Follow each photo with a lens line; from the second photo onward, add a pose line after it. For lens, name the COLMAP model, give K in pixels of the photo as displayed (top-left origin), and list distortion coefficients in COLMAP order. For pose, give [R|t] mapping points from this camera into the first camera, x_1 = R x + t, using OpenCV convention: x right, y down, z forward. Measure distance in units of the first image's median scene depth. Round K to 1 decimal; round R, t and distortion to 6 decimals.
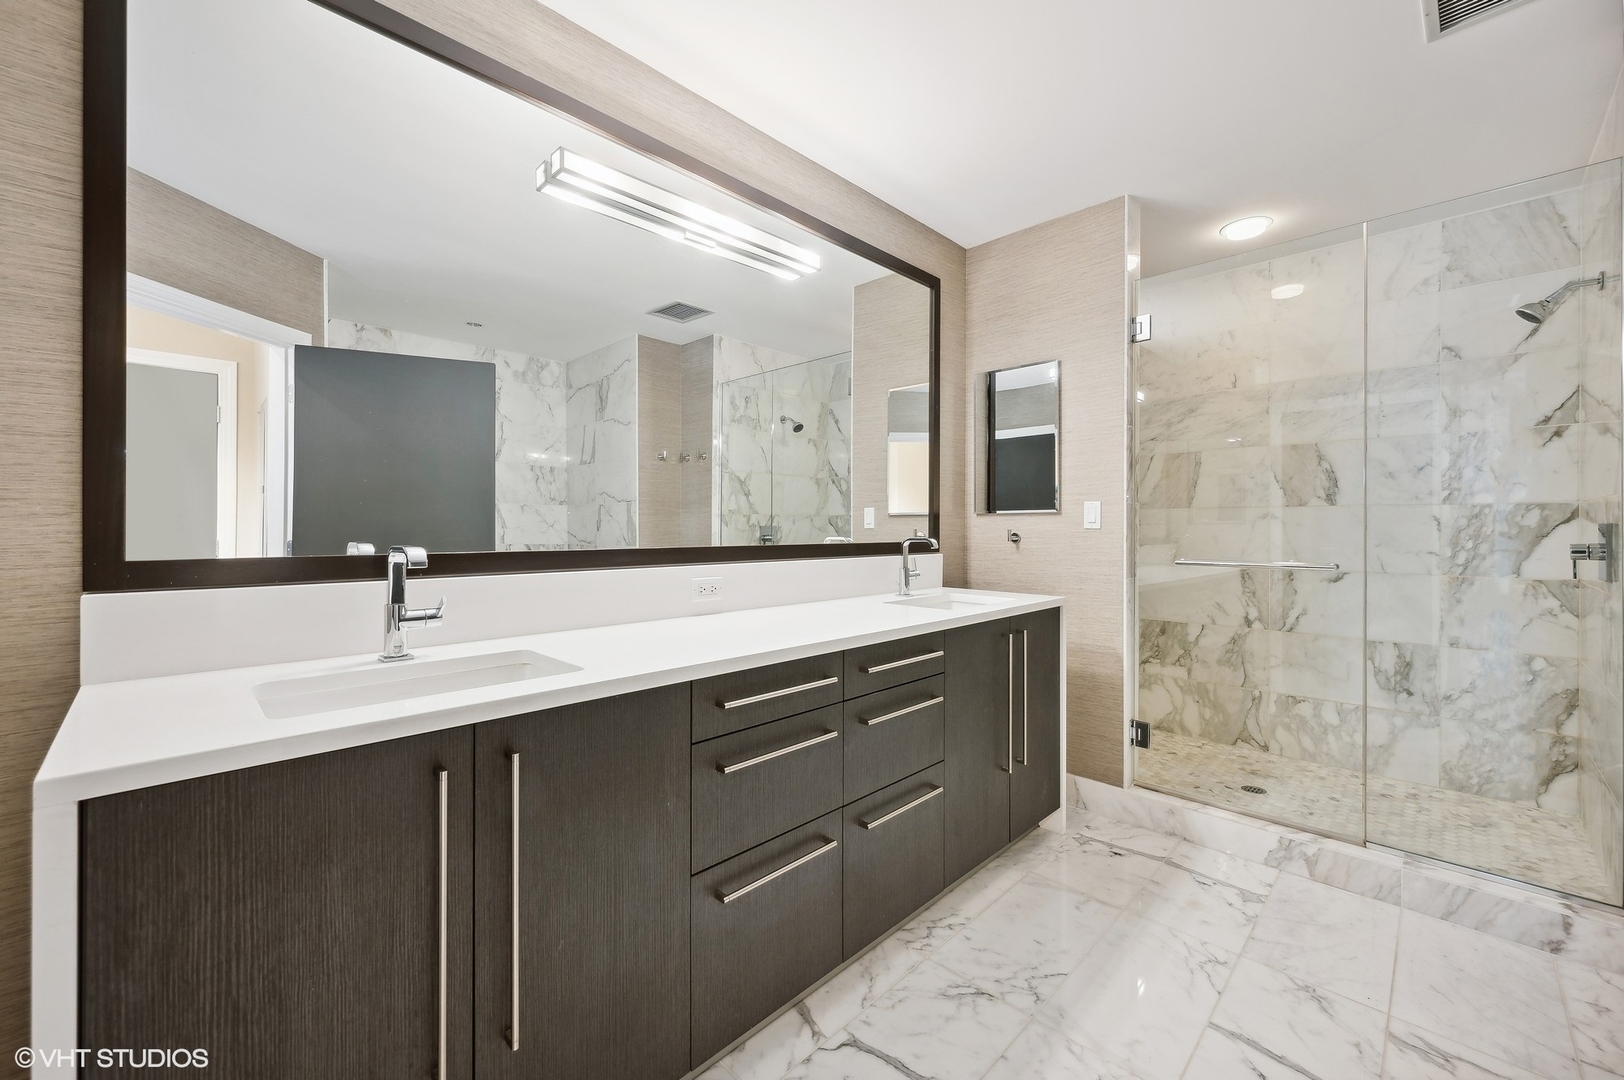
lens RADIAL K [[666.0, 0, 810.0], [0, 666.0, 529.7], [0, 0, 1]] dist [0.000528, -0.000143]
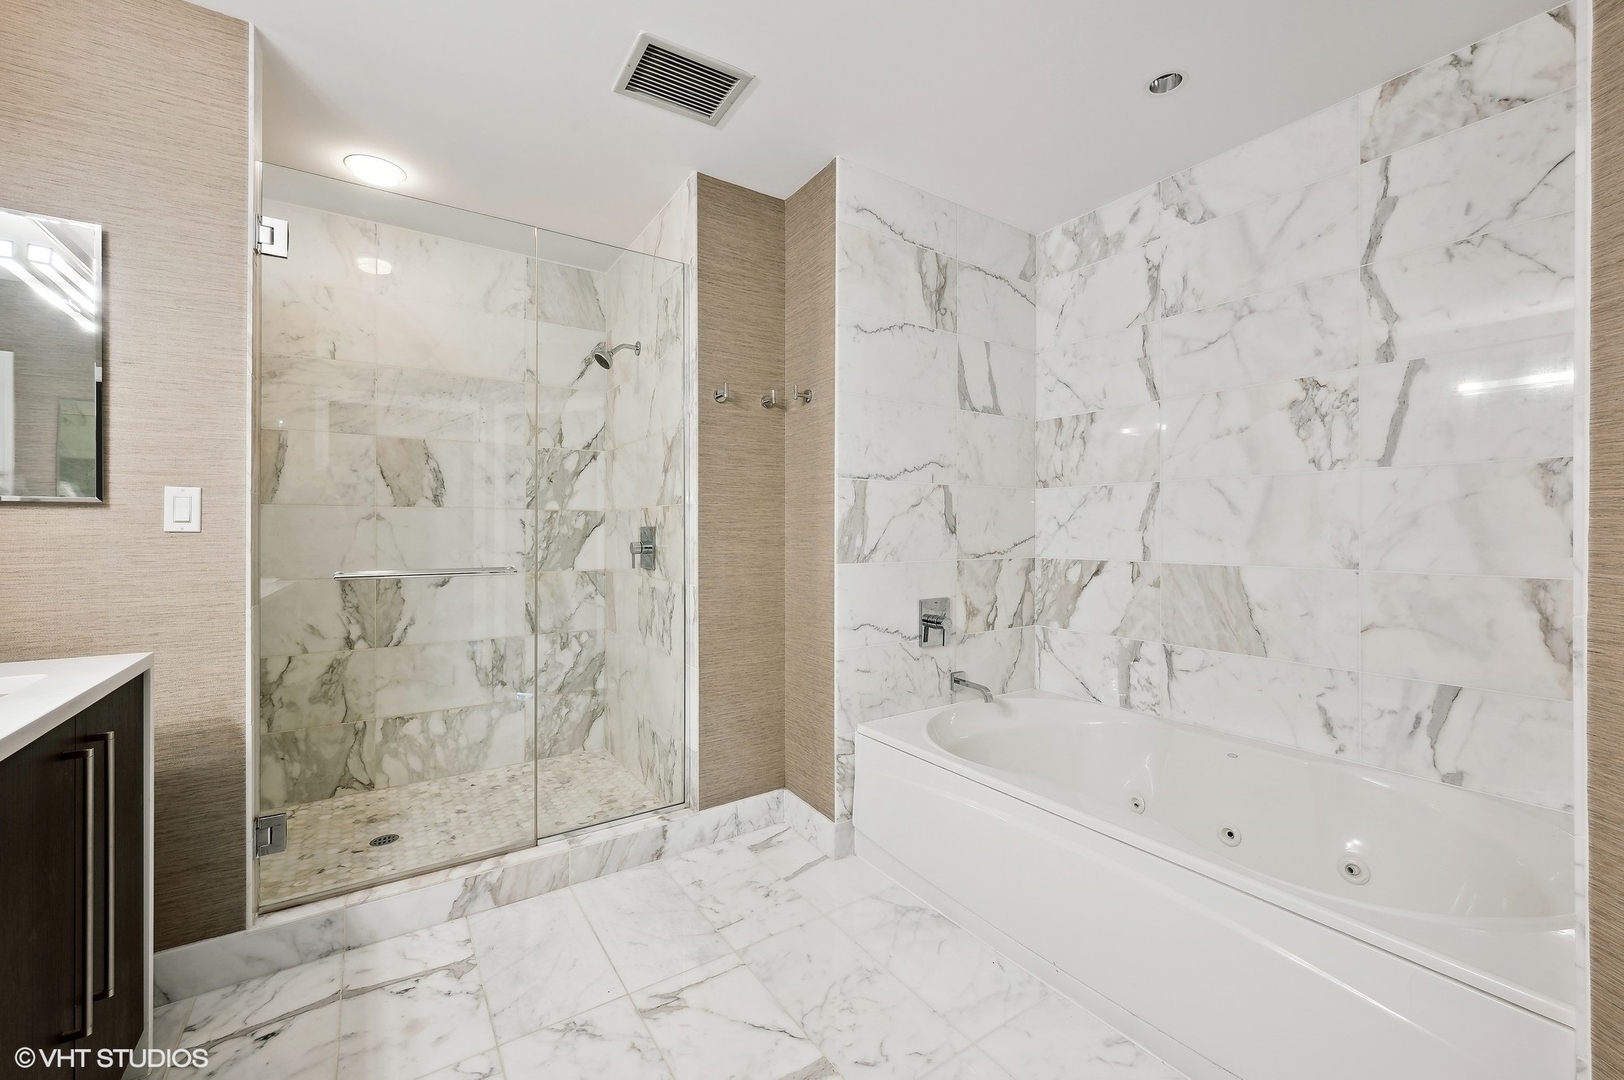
lens RADIAL K [[666.0, 0, 810.0], [0, 666.0, 529.7], [0, 0, 1]] dist [0.000528, -0.000143]
pose [[0.184520, -0.000853, 0.982828, -0.065903], [0.004492, 0.999990, 0.000025, -0.001130], [-0.982819, 0.004410, 0.184522, 0.318362]]
